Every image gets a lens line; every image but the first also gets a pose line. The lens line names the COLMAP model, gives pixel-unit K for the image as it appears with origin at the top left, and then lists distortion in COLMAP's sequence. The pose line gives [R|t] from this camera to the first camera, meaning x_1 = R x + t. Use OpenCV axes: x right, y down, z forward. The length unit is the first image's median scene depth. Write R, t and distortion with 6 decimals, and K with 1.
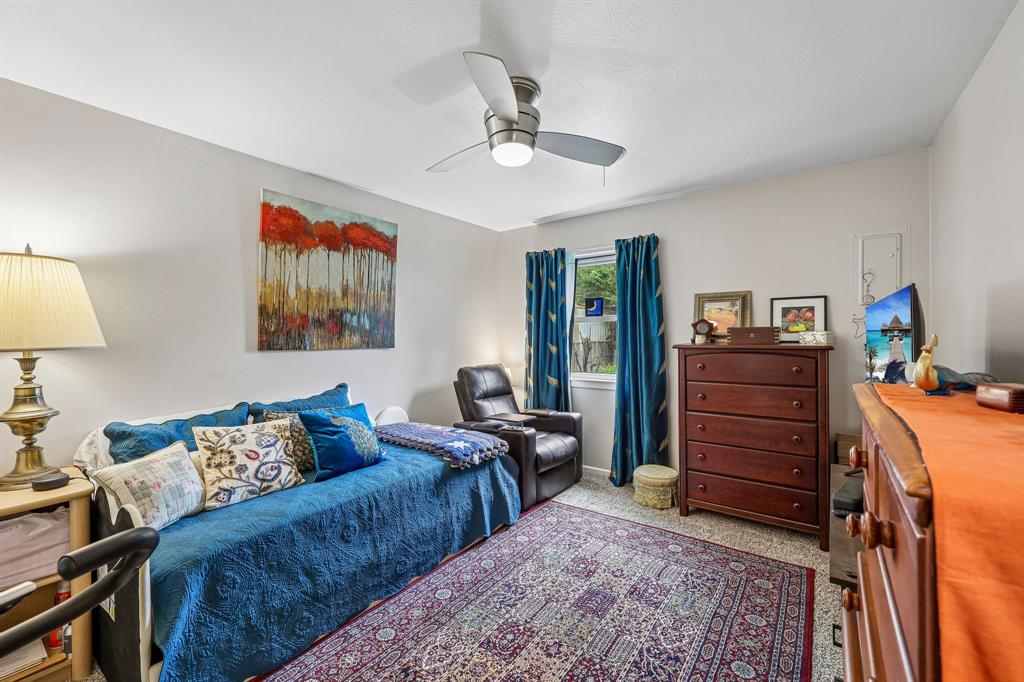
lens RADIAL K [[413.3, 0, 511.6], [0, 413.3, 334.5], [0, 0, 1]] dist [0.000013, -0.000519]
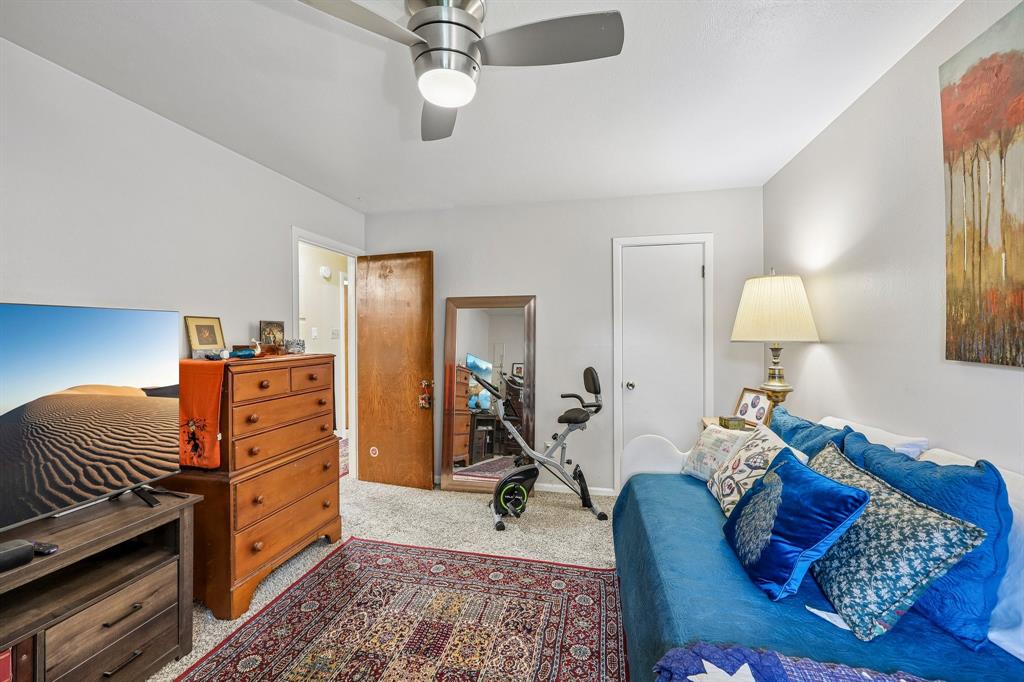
lens RADIAL K [[413.3, 0, 513.2], [0, 413.3, 336.3], [0, 0, 1]] dist [0.000013, -0.000519]
pose [[-0.909422, 0.014791, -0.415611, 0.184206], [0.010911, 0.999872, 0.011711, -0.006807], [0.415730, 0.006115, -0.909467, 1.522199]]
